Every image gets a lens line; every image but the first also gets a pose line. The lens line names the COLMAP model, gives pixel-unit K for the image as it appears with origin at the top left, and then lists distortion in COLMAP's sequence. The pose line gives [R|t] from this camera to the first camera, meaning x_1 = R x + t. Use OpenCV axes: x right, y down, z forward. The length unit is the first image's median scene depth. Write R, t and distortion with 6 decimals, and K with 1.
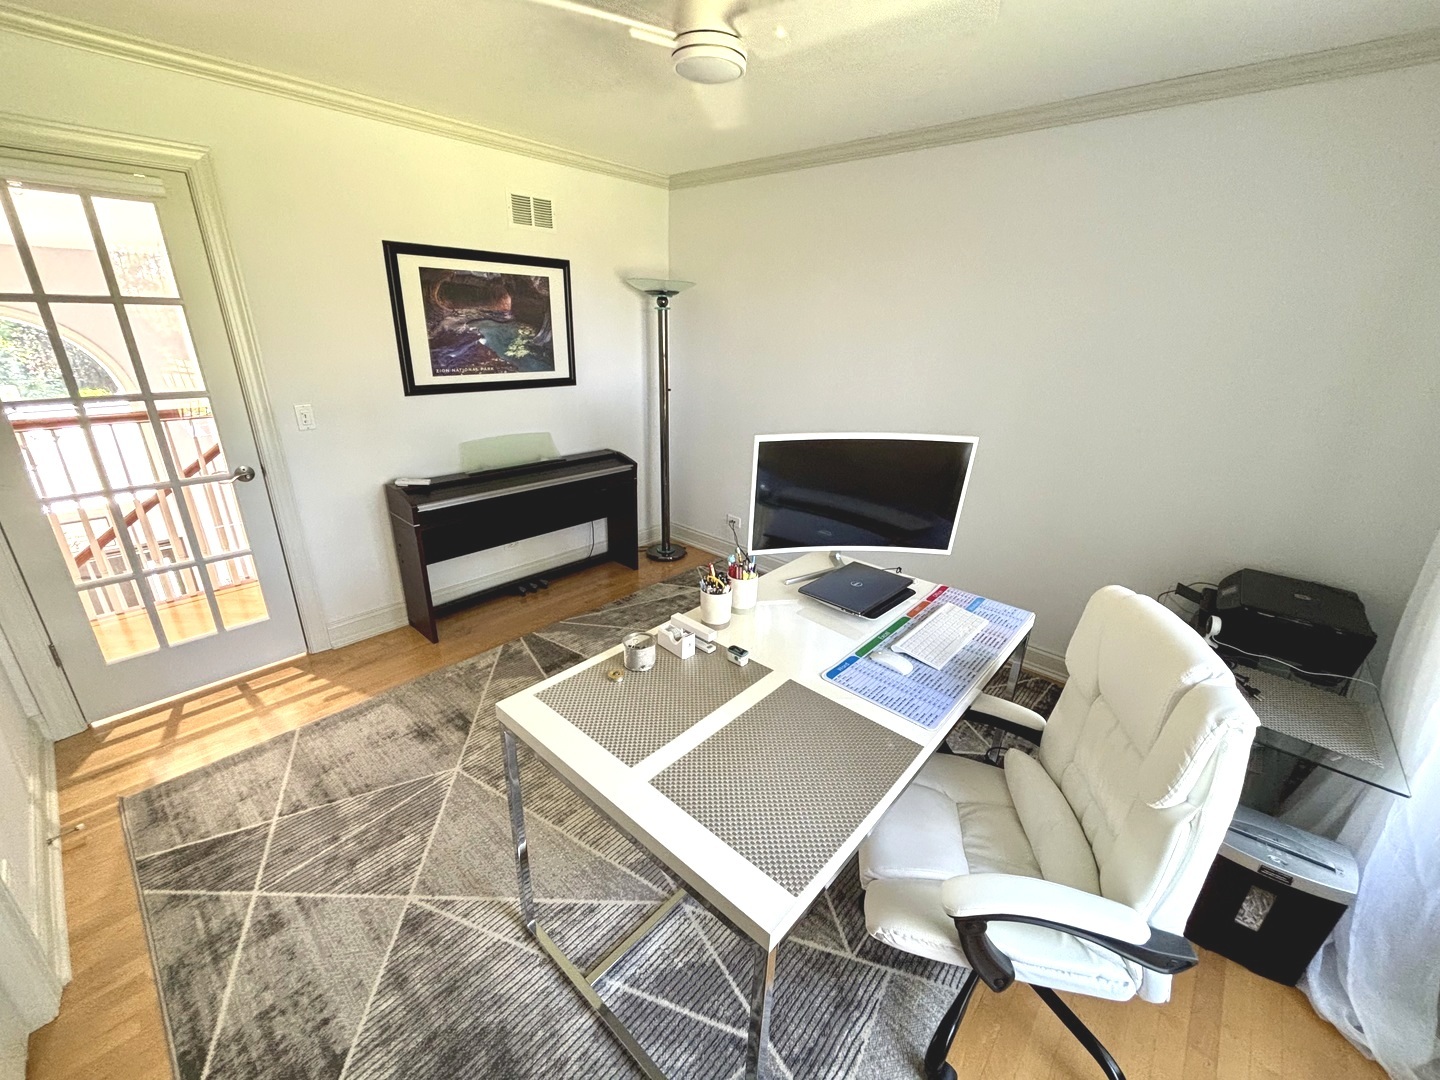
lens RADIAL K [[577.4, 0, 714.5], [0, 577.4, 541.5], [0, 0, 1]] dist [0.003284, 0.000422]
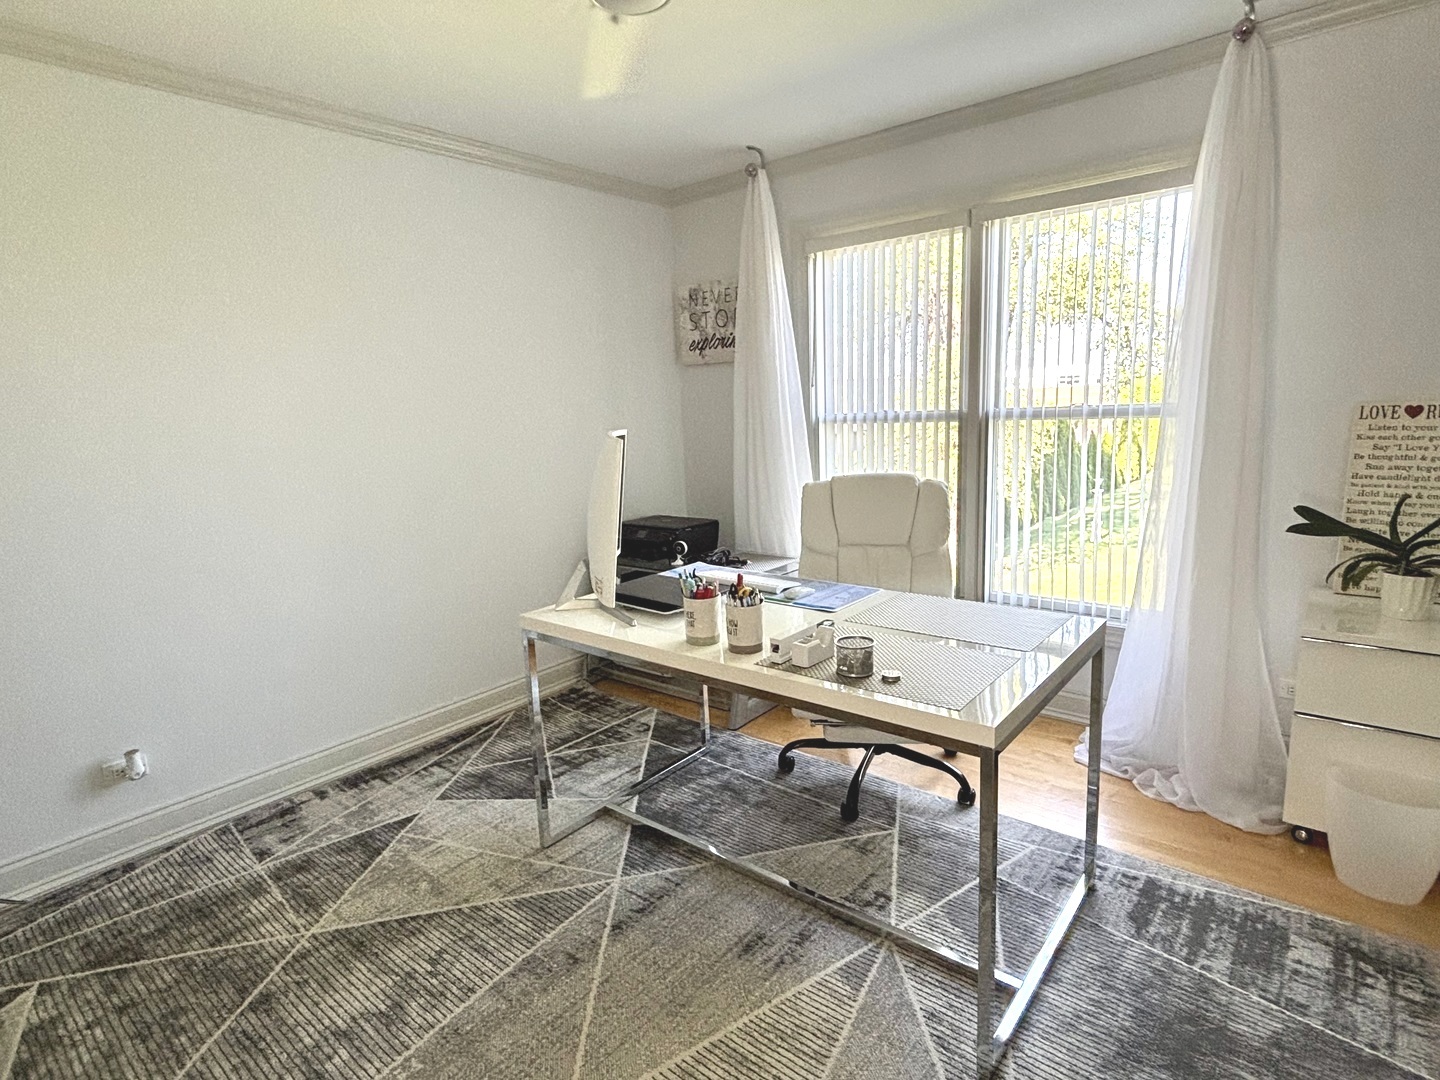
lens RADIAL K [[762.7, 0, 720.0], [0, 762.7, 540.0], [0, 0, 1]] dist [0.001680, 0.001017]
pose [[-0.047918, -0.190283, 0.980559, -1.163116], [0.388169, 0.900979, 0.193809, -0.246008], [-0.920342, 0.389910, 0.030689, 1.076881]]
